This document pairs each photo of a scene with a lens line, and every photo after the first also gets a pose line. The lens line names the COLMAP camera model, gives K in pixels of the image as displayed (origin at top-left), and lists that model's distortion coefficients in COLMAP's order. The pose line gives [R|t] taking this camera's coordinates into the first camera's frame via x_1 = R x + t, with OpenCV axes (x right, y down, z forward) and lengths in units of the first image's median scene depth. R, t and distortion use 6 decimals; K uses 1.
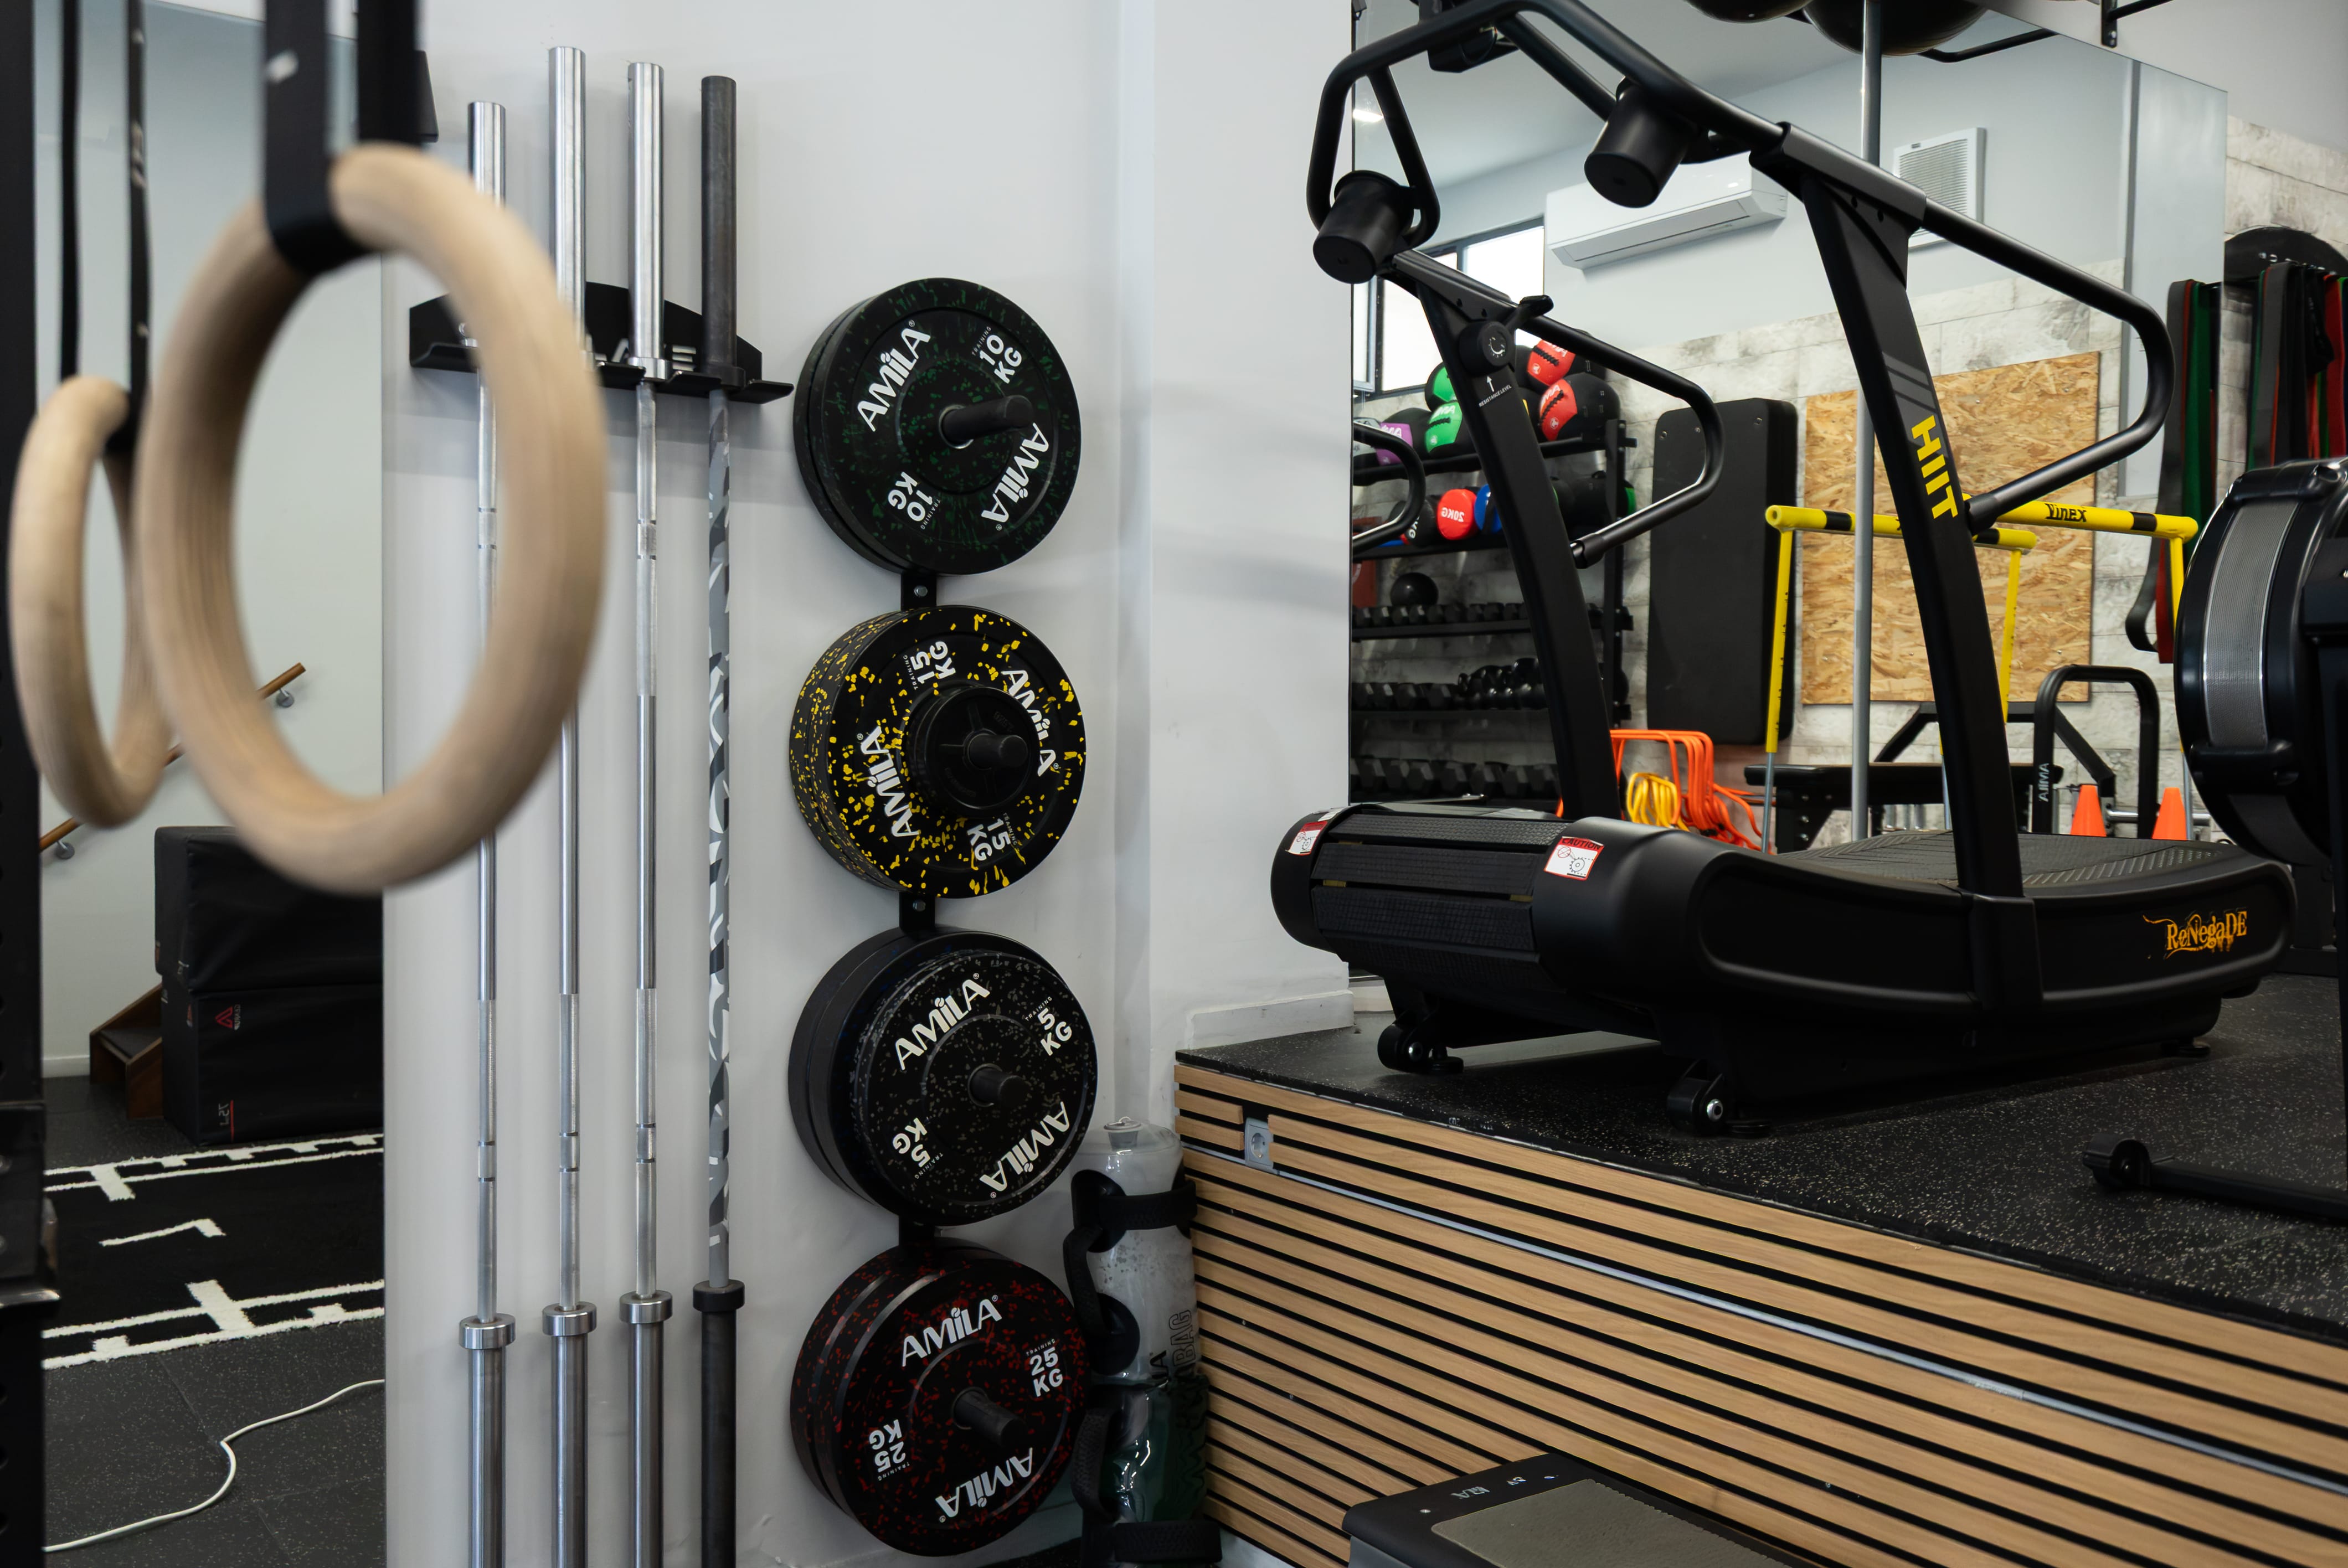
lens RADIAL K [[2001.6, 0, 1162.6], [0, 2001.6, 785.7], [0, 0, 1]] dist [0.009331, -0.000623]
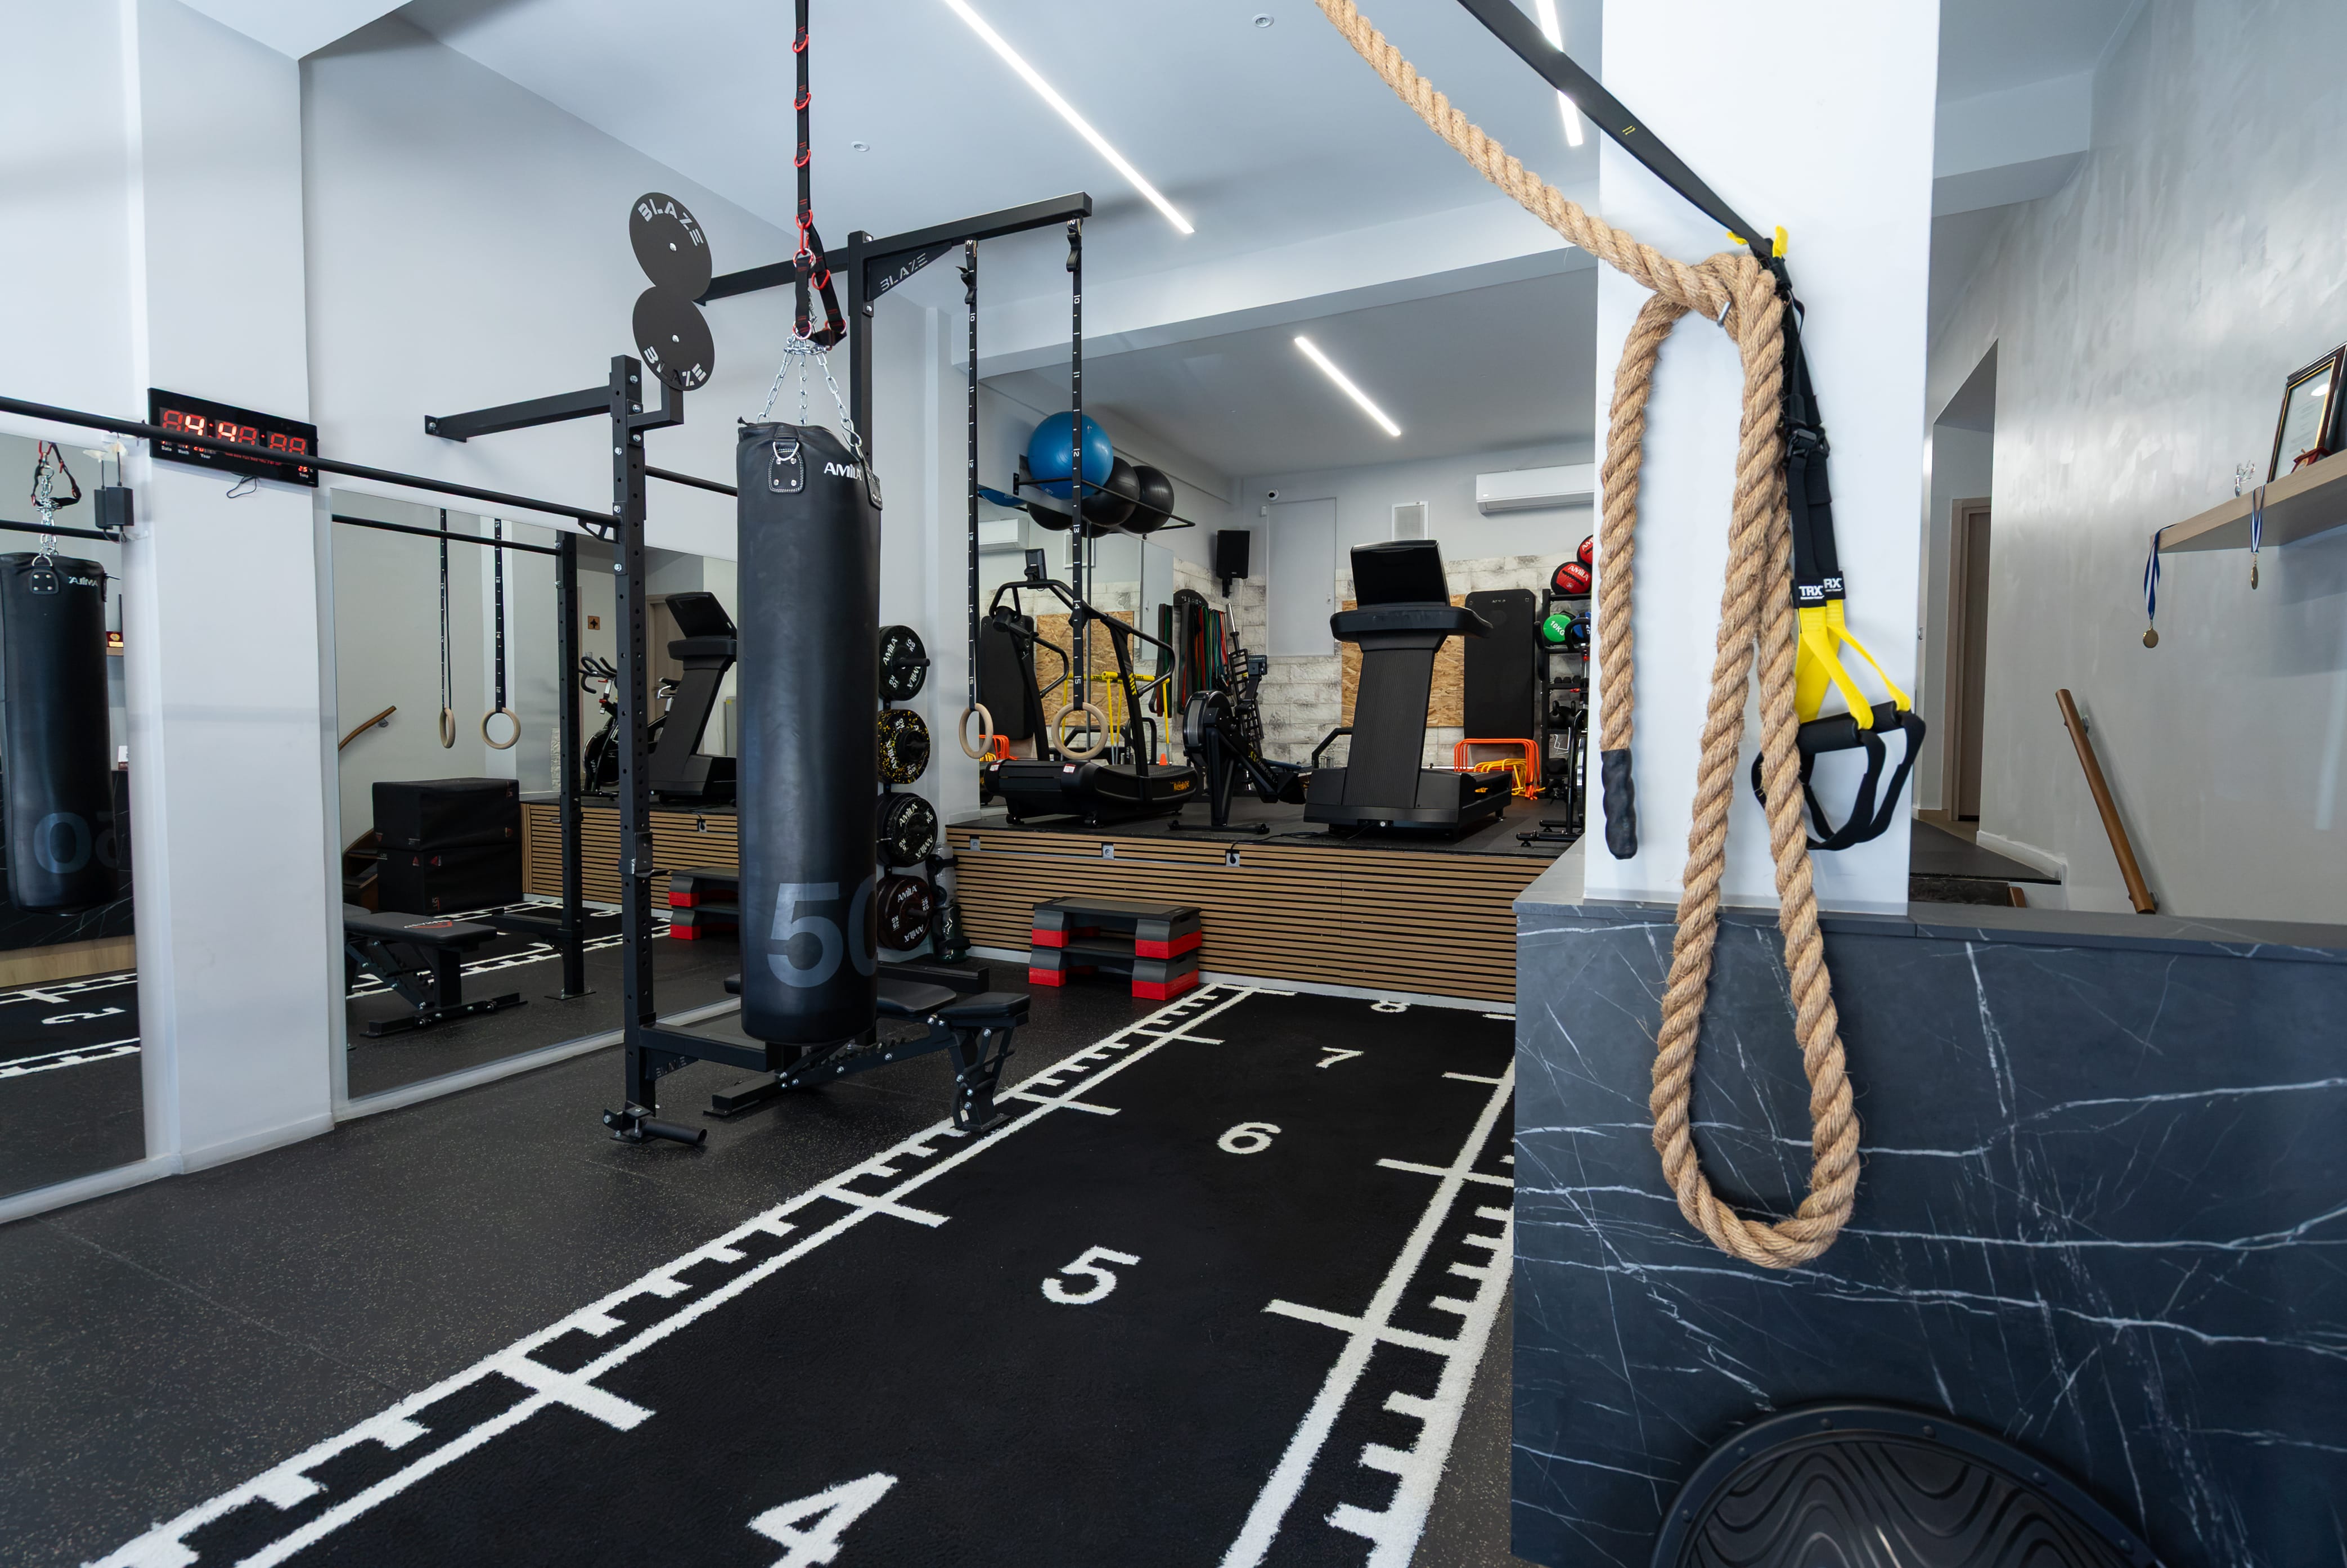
lens RADIAL K [[1075.5, 0, 1171.8], [0, 1075.5, 785.6], [0, 0, 1]] dist [-0.002396, 0.000415]
pose [[0.873191, -0.024465, 0.486763, -0.646186], [0.011957, 0.999514, 0.028787, 0.004776], [-0.487231, -0.019317, 0.873059, -1.048473]]
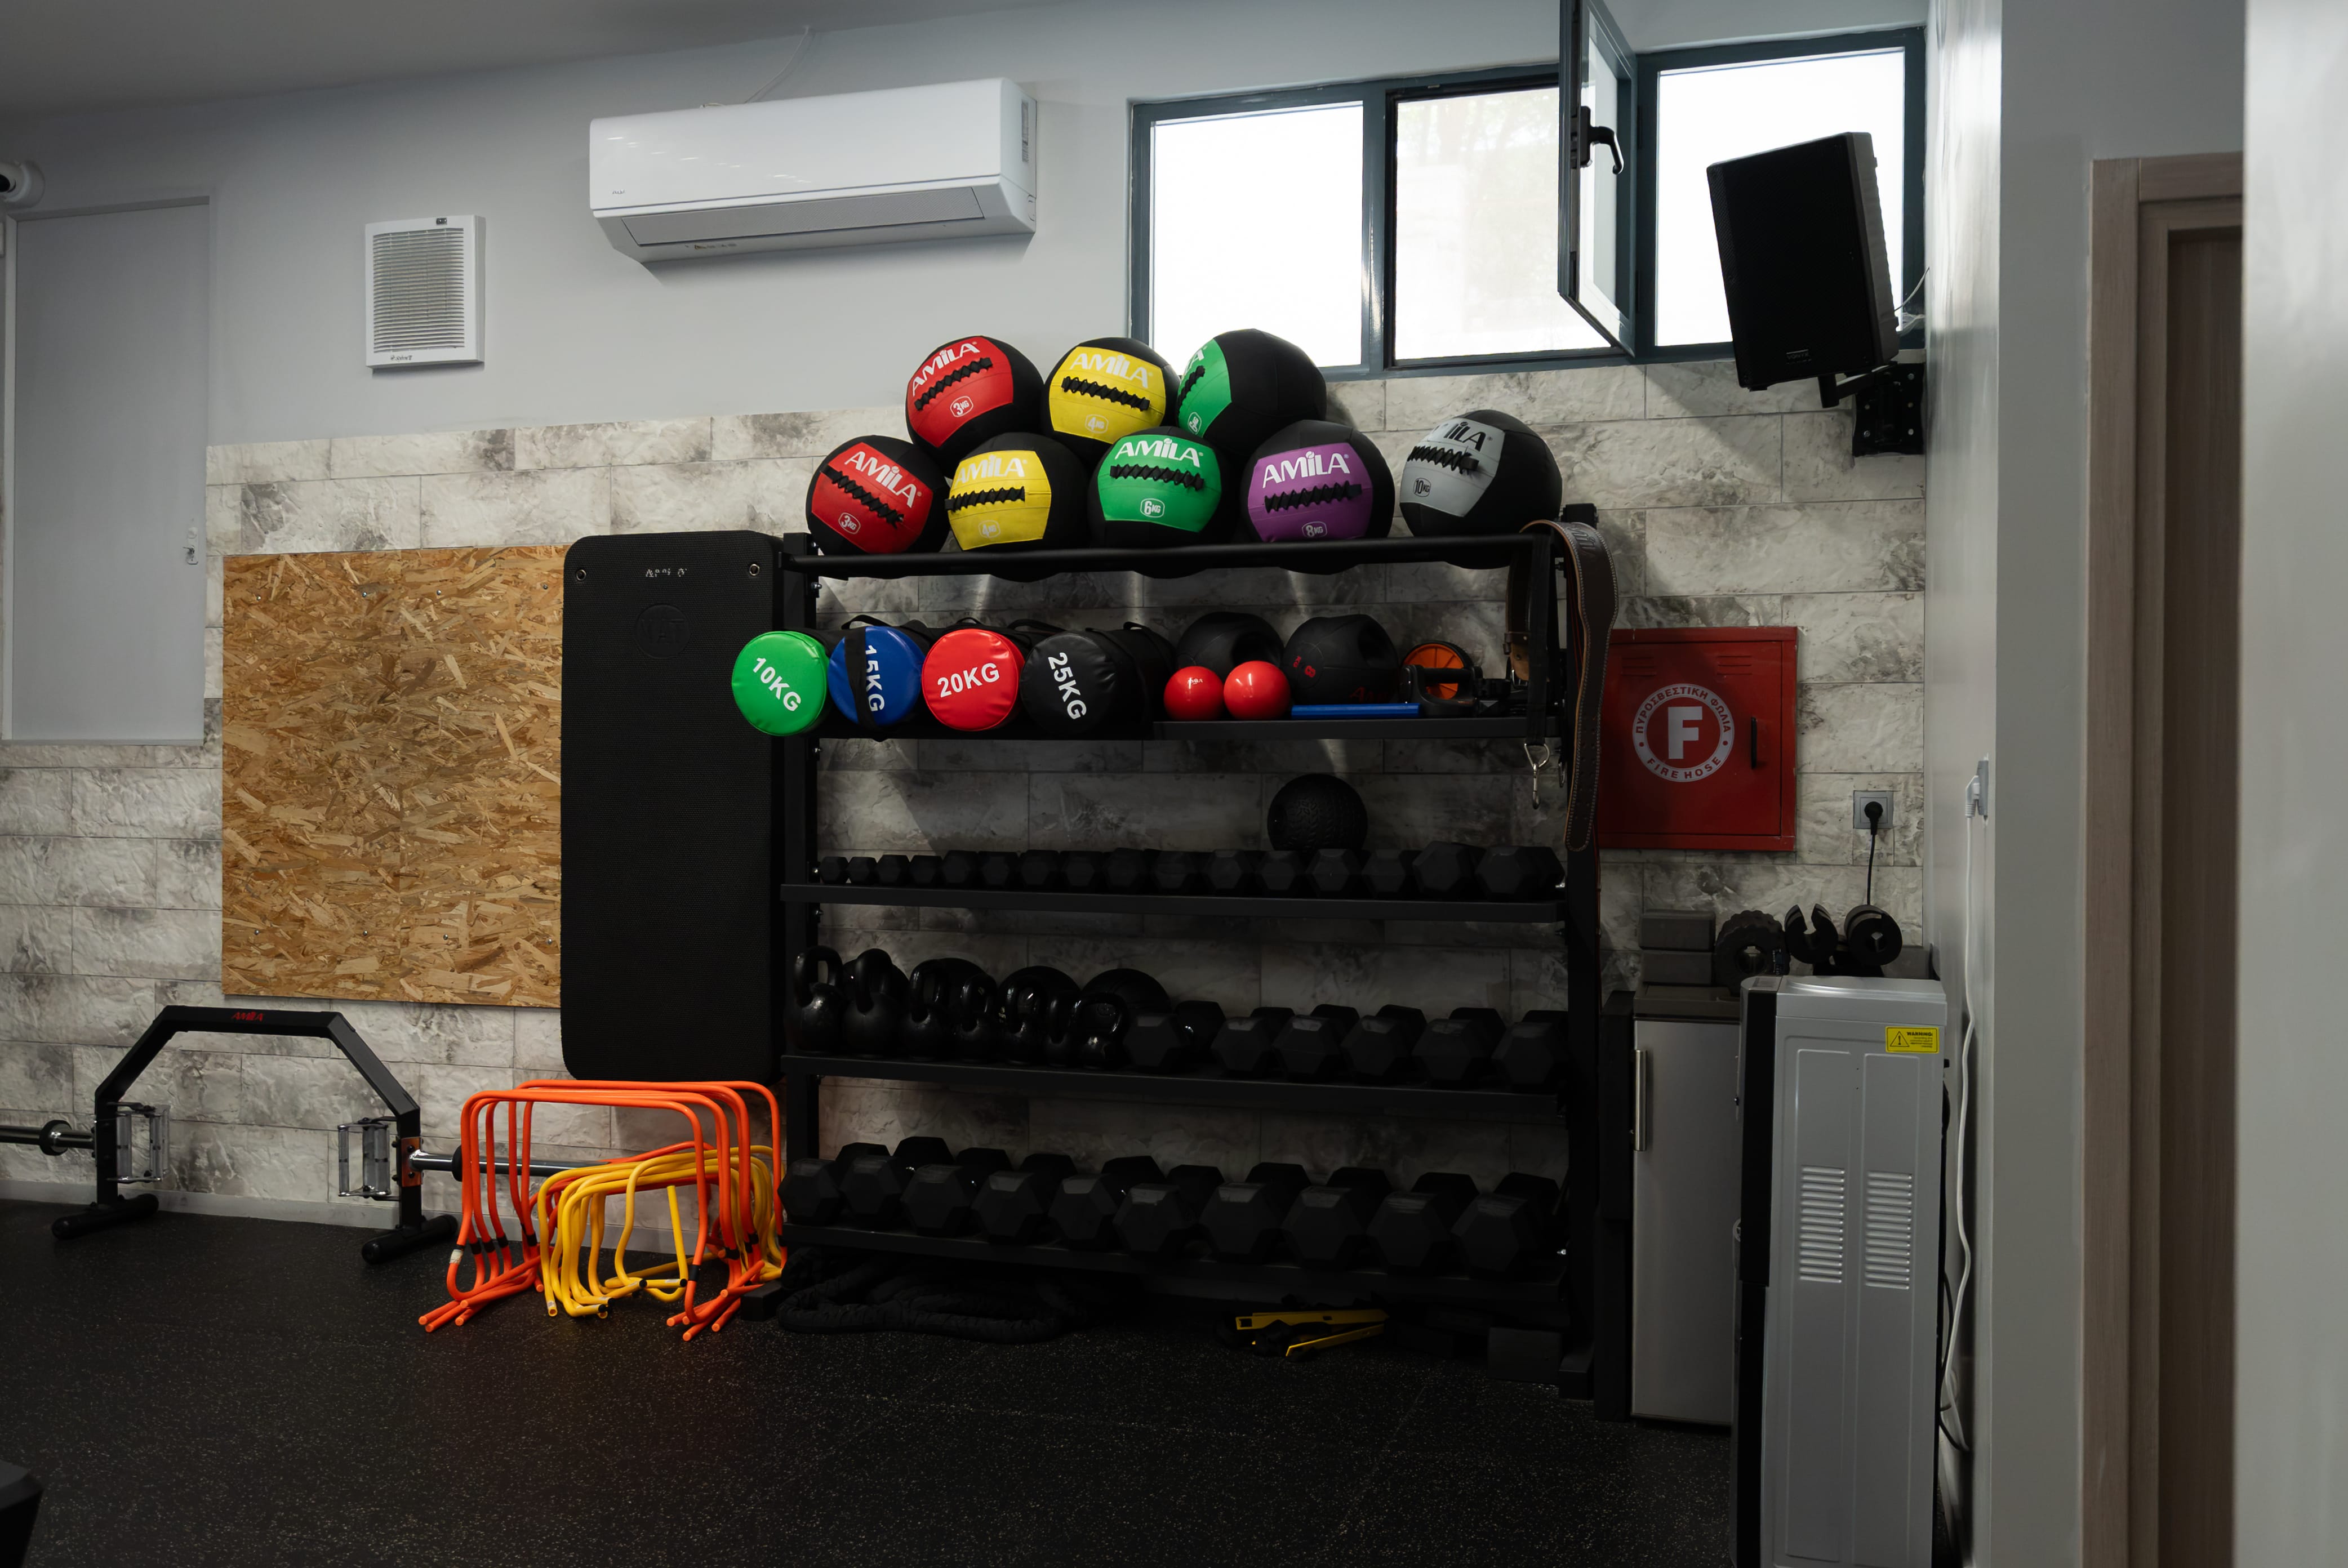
lens RADIAL K [[2086.3, 0, 1171.9], [0, 2086.3, 788.9], [0, 0, 1]] dist [0.013822, -0.011545]
pose [[0.787514, 0.002226, 0.616293, 0.992805], [0.009478, 0.999831, -0.015722, -0.223368], [-0.616224, 0.018223, 0.787360, -0.352617]]
